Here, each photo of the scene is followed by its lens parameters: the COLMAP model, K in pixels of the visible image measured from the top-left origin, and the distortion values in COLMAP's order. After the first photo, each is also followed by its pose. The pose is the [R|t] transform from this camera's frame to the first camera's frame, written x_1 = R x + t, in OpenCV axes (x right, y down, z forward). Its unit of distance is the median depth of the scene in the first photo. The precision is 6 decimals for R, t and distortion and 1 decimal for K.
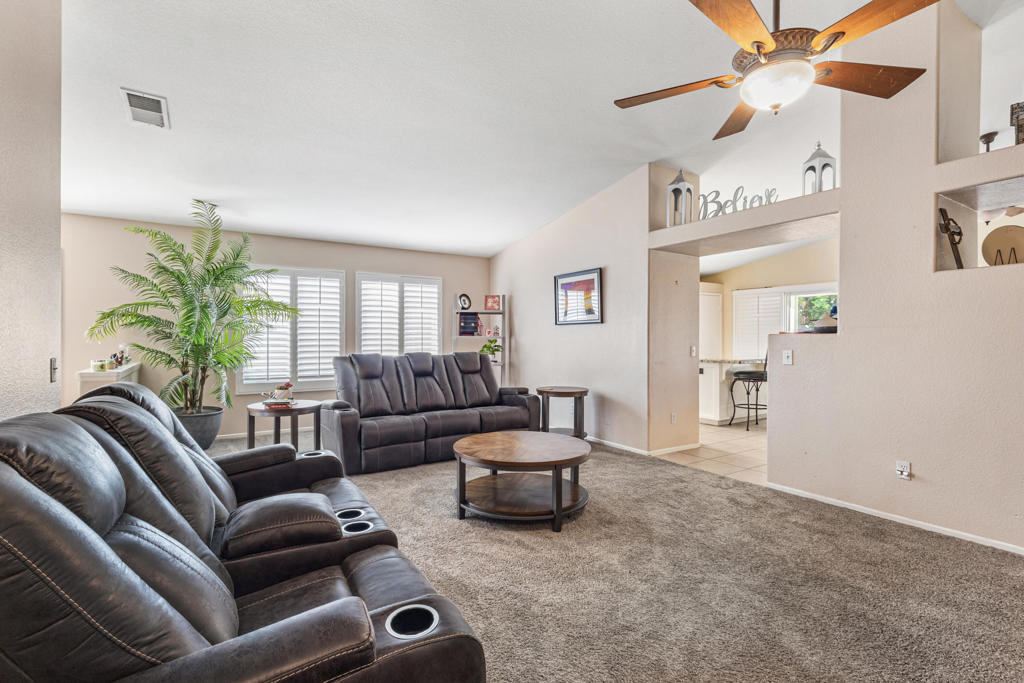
lens RADIAL K [[473.9, 0, 508.0], [0, 473.9, 341.0], [0, 0, 1]] dist [0.002833, -0.000493]
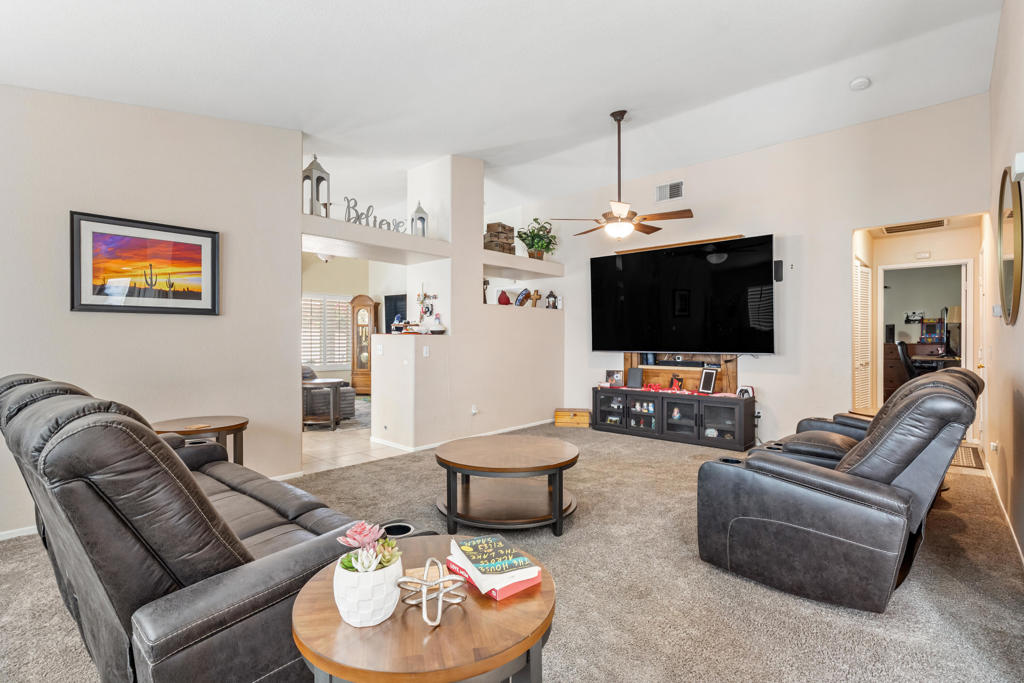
lens RADIAL K [[473.9, 0, 513.1], [0, 473.9, 335.8], [0, 0, 1]] dist [0.002833, -0.000493]
pose [[-0.260639, 0.003563, 0.965430, -0.495495], [0.003676, 0.999990, -0.002698, -0.004510], [-0.965429, 0.002846, -0.260649, 0.680547]]
